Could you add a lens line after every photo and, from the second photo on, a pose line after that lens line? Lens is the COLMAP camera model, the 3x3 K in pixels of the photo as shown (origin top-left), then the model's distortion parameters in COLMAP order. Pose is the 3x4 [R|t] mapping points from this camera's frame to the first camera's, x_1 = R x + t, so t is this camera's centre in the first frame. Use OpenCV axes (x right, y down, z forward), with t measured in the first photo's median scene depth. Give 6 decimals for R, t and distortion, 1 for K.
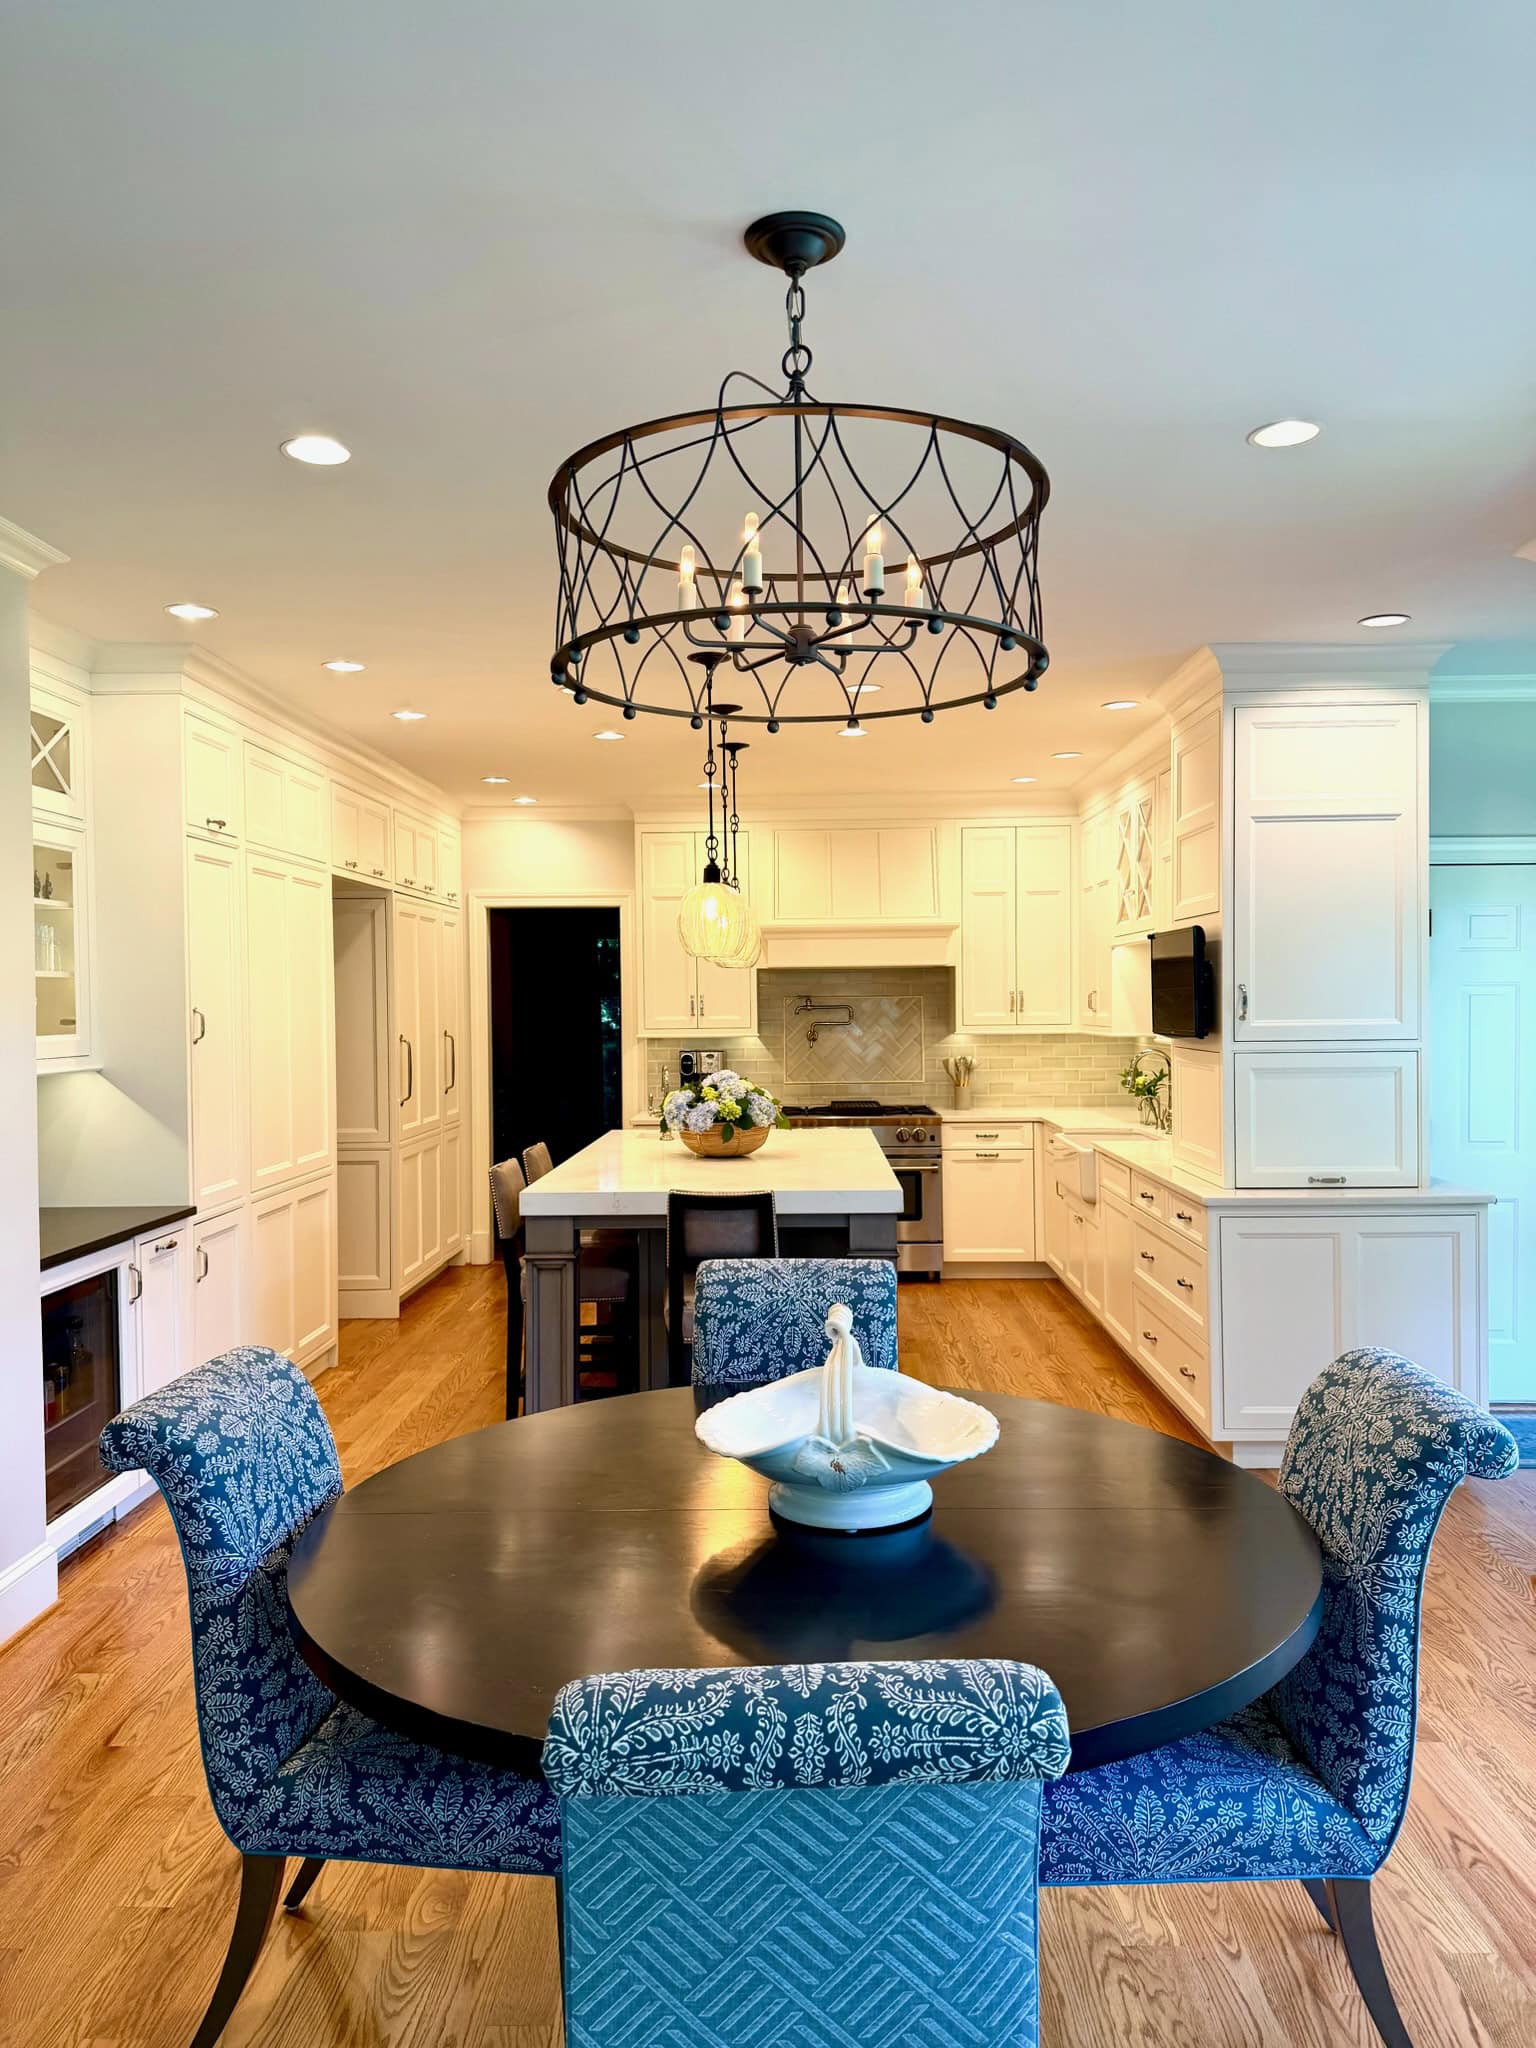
lens RADIAL K [[1439.2, 0, 775.9], [0, 1439.2, 1029.4], [0, 0, 1]] dist [0.077724, -0.111498]
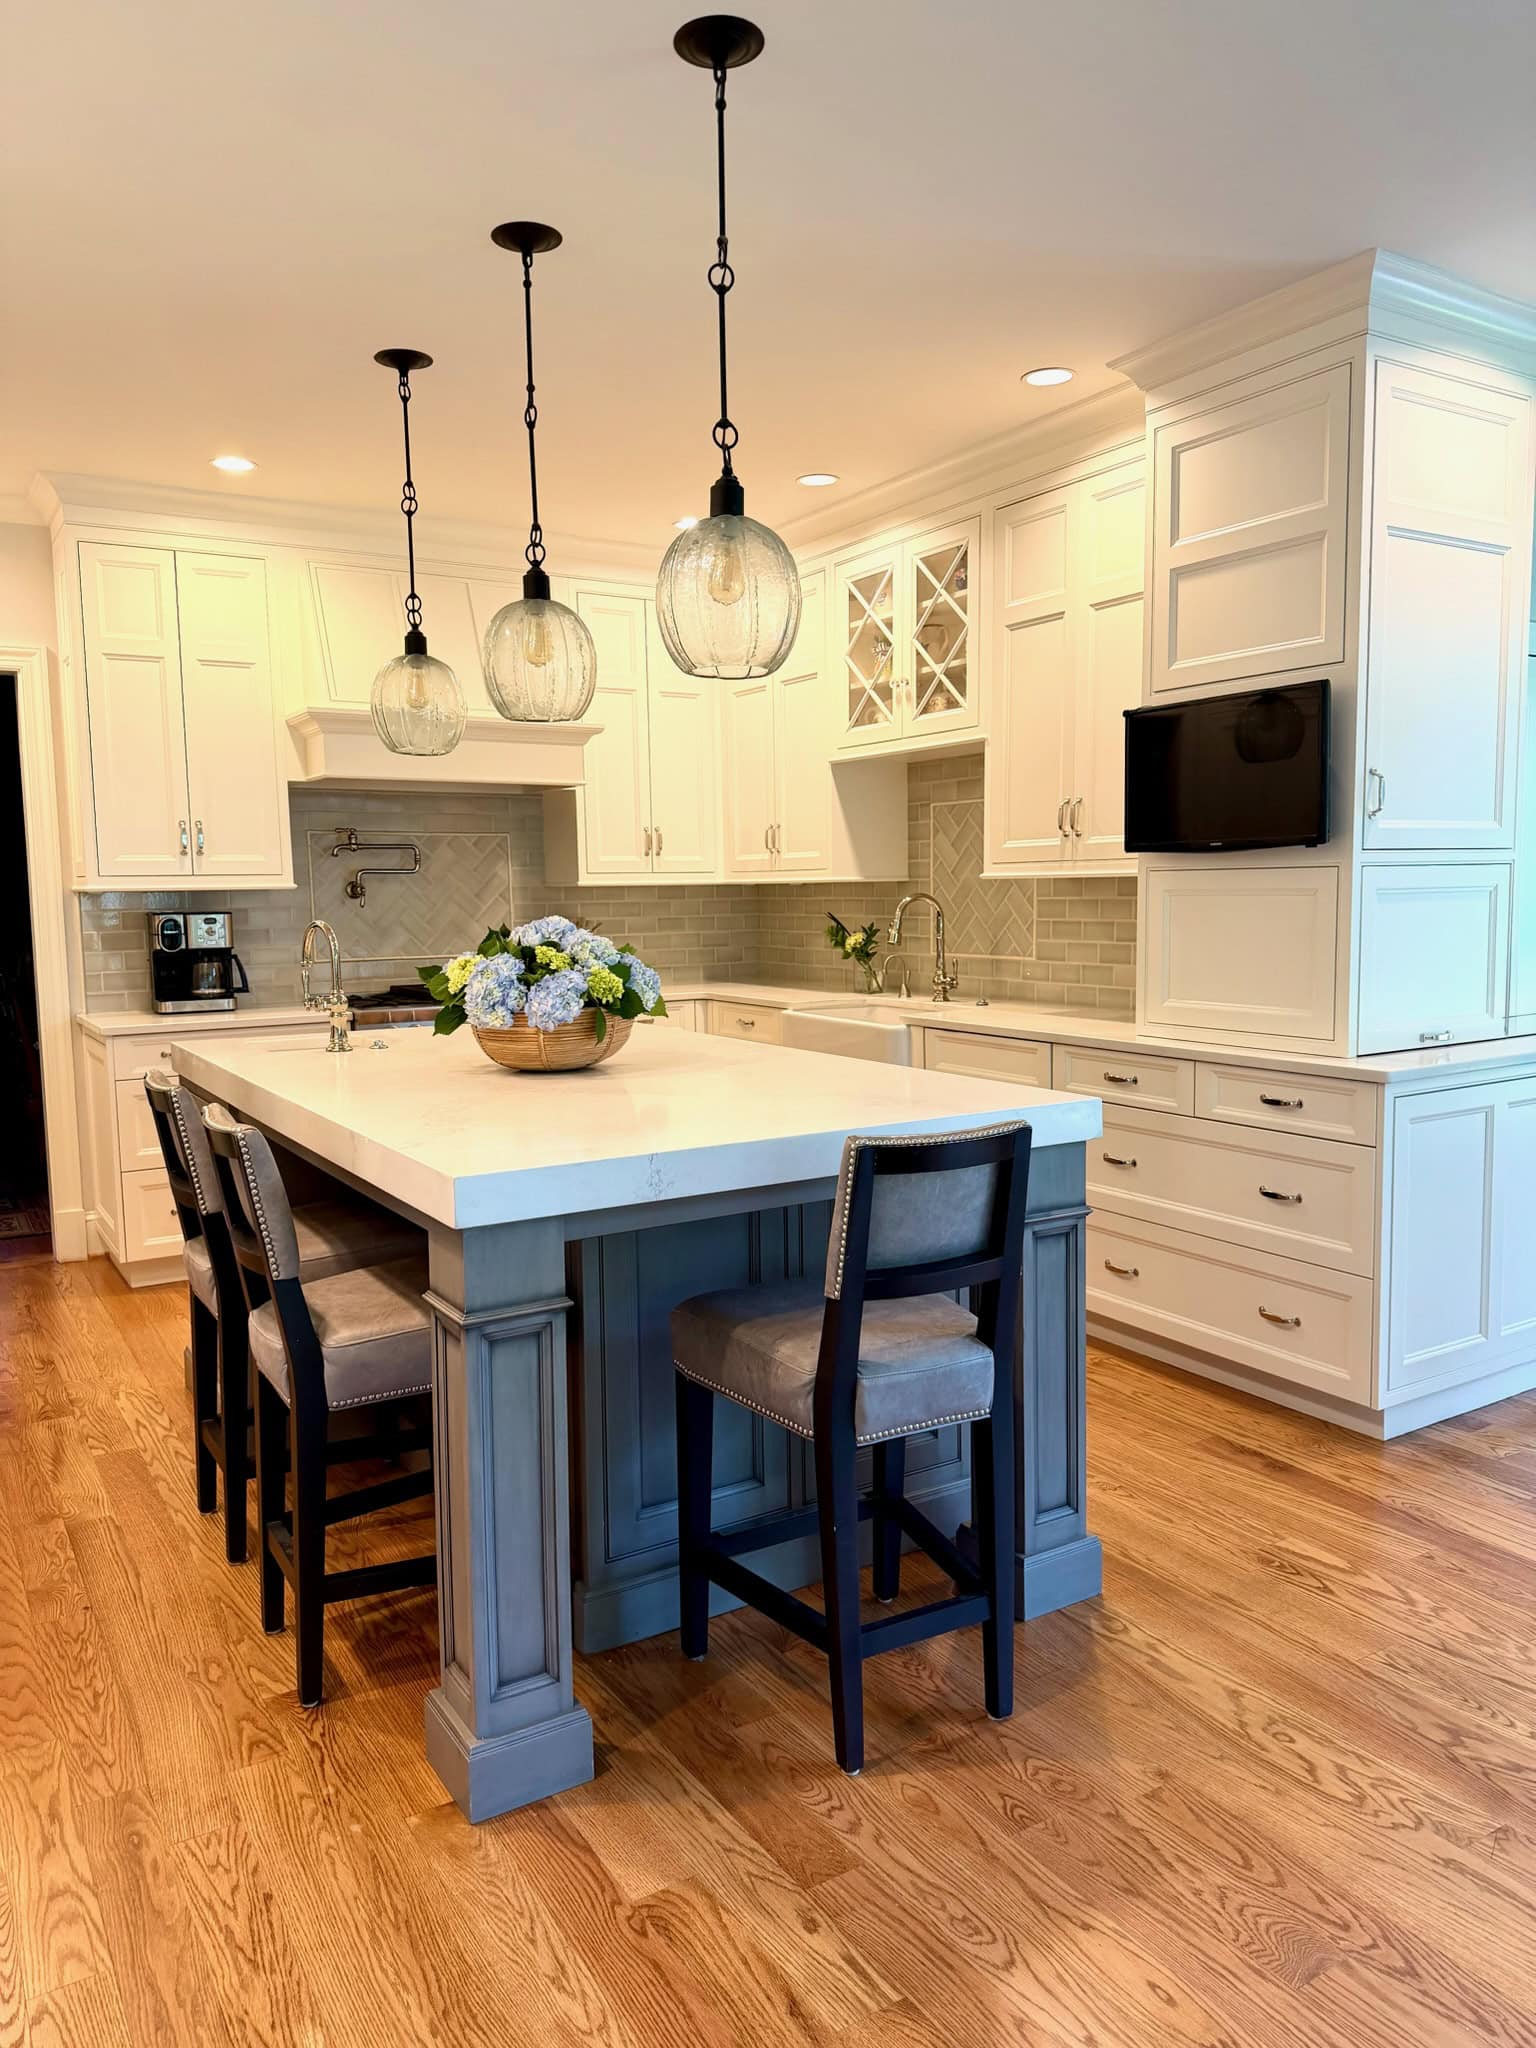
lens RADIAL K [[1439.2, 0, 775.9], [0, 1439.2, 1029.4], [0, 0, 1]] dist [0.077724, -0.111498]
pose [[0.838254, -0.057292, 0.542262, -0.318744], [0.017753, 0.996805, 0.077872, 0.035892], [-0.544991, -0.055650, 0.836593, 0.570163]]
